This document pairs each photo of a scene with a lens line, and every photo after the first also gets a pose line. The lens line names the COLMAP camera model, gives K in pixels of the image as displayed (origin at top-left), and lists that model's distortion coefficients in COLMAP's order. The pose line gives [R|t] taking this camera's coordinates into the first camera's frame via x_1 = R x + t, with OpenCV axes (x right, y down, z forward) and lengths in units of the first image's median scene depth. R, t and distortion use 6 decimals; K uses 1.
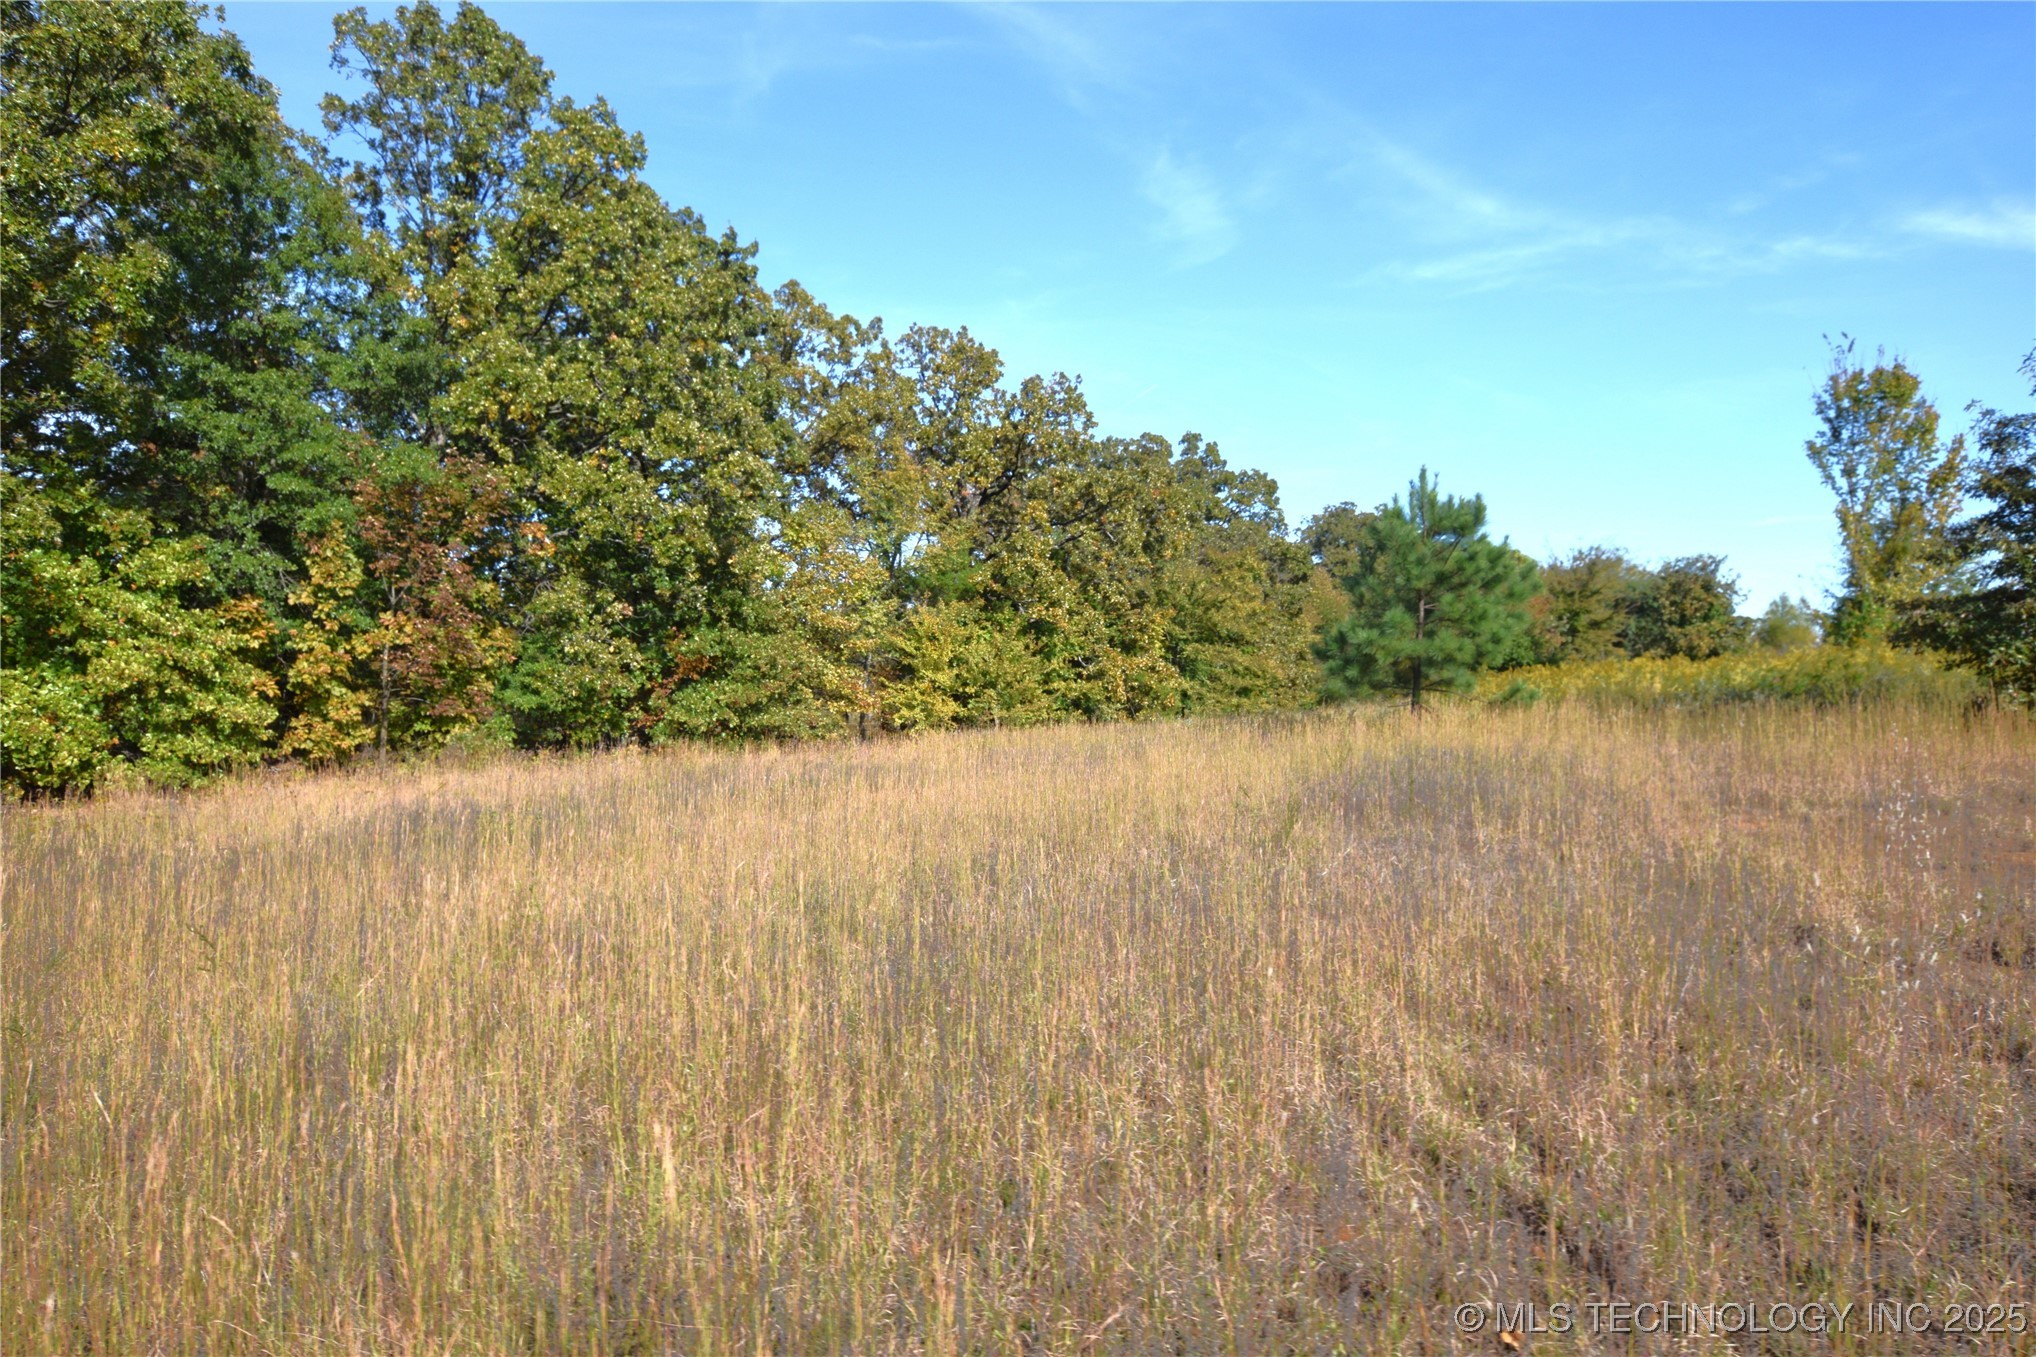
lens RADIAL K [[1288.0, 0, 1016.5], [0, 1288.0, 677.4], [0, 0, 1]] dist [-0.011450, 0.012670]
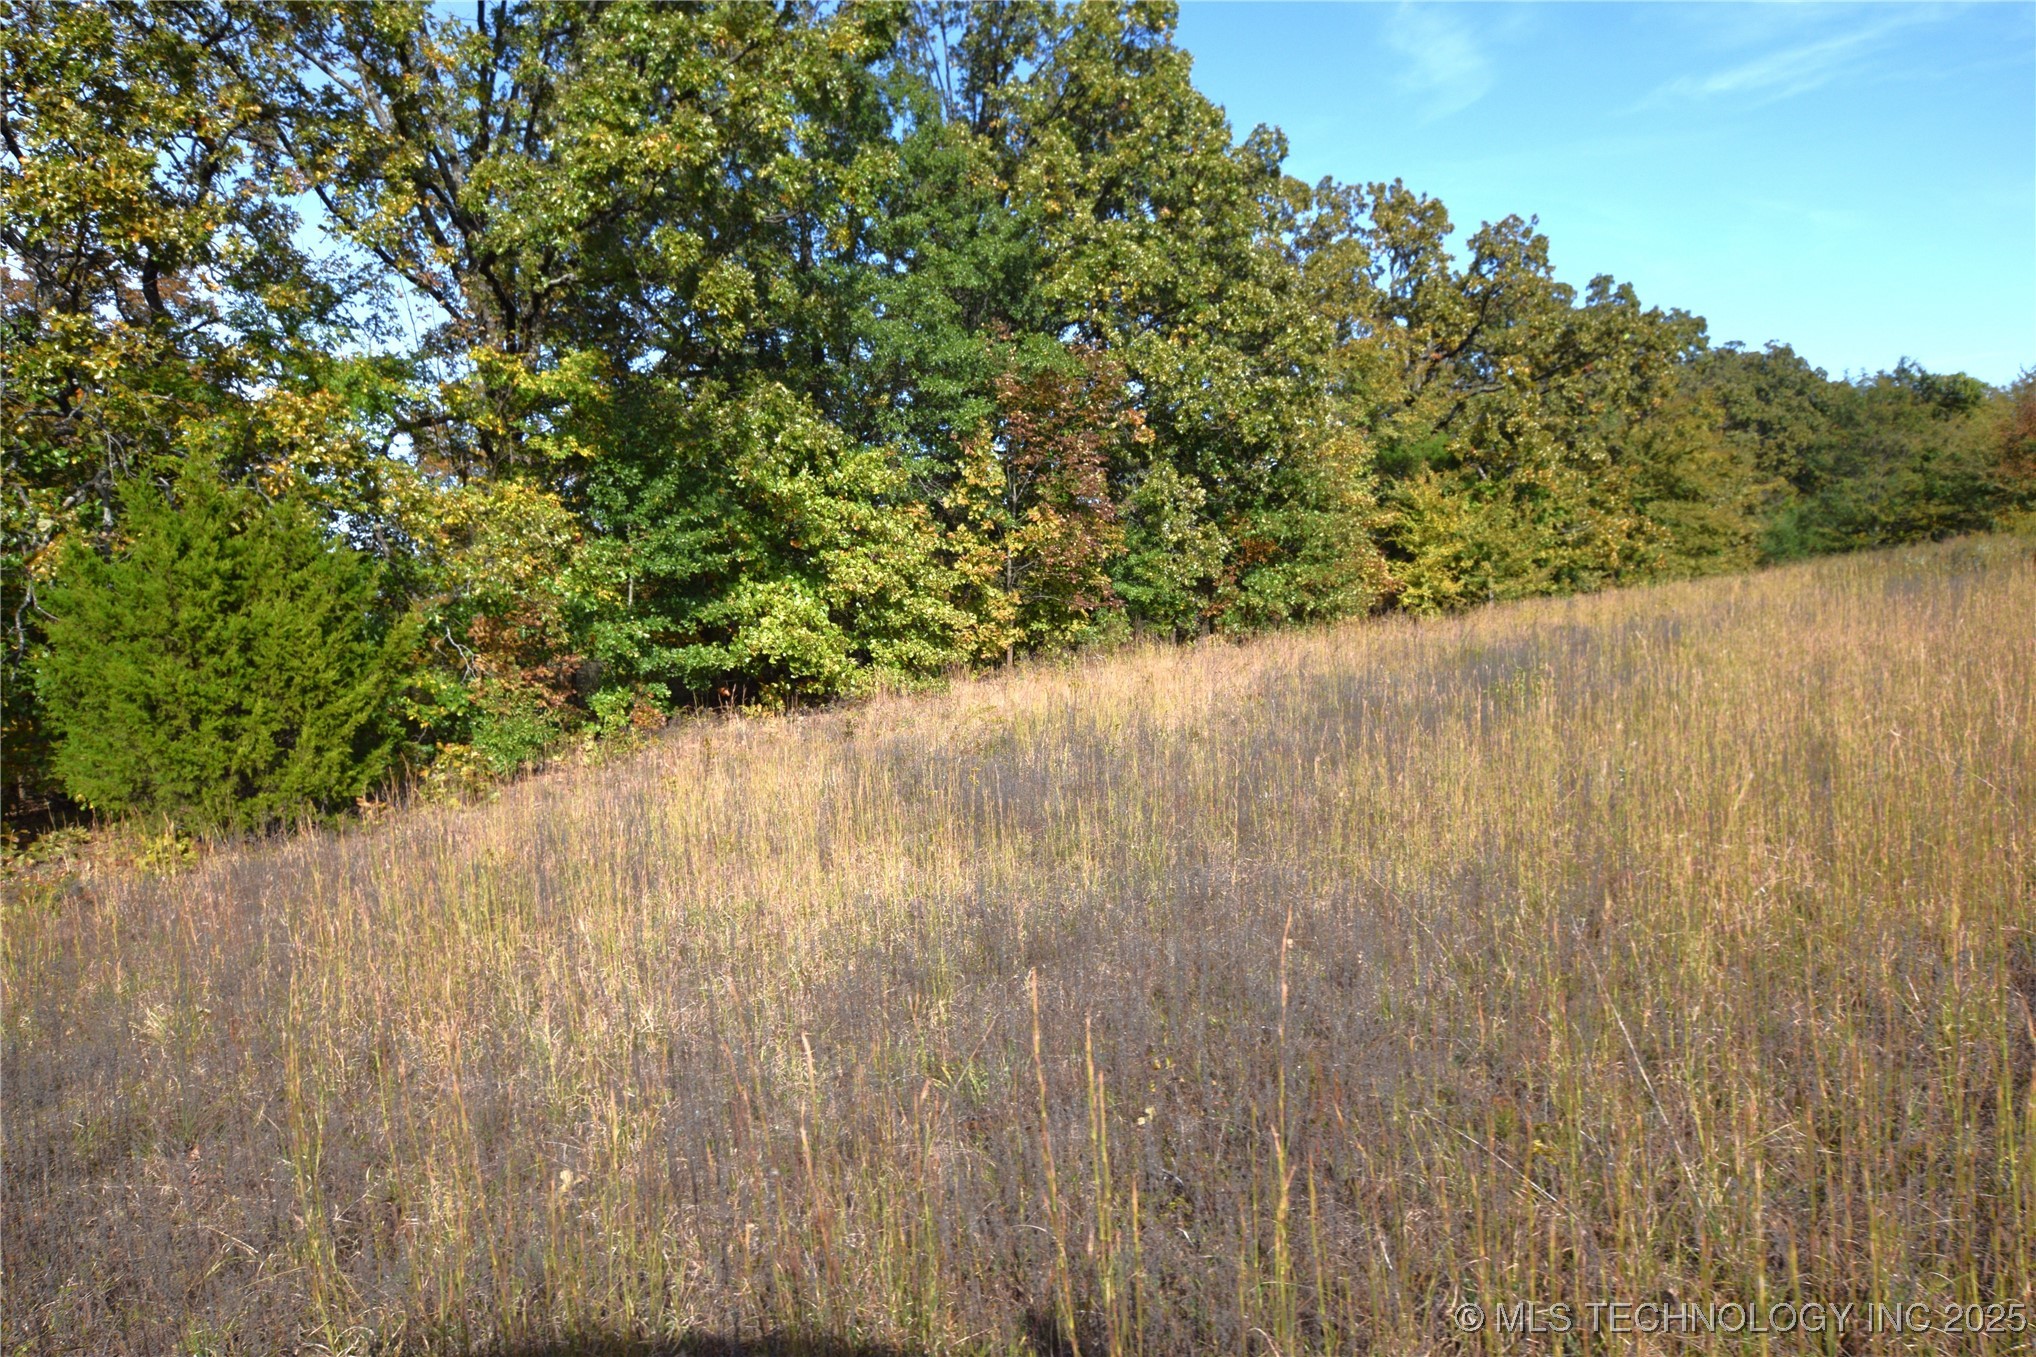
lens RADIAL K [[1288.0, 0, 1014.5], [0, 1288.0, 684.5], [0, 0, 1]] dist [-0.011450, 0.012670]
pose [[0.977313, -0.056100, -0.204236, -0.254366], [0.071915, 0.994891, 0.070849, 0.010640], [0.199218, -0.083929, 0.976355, 0.012478]]
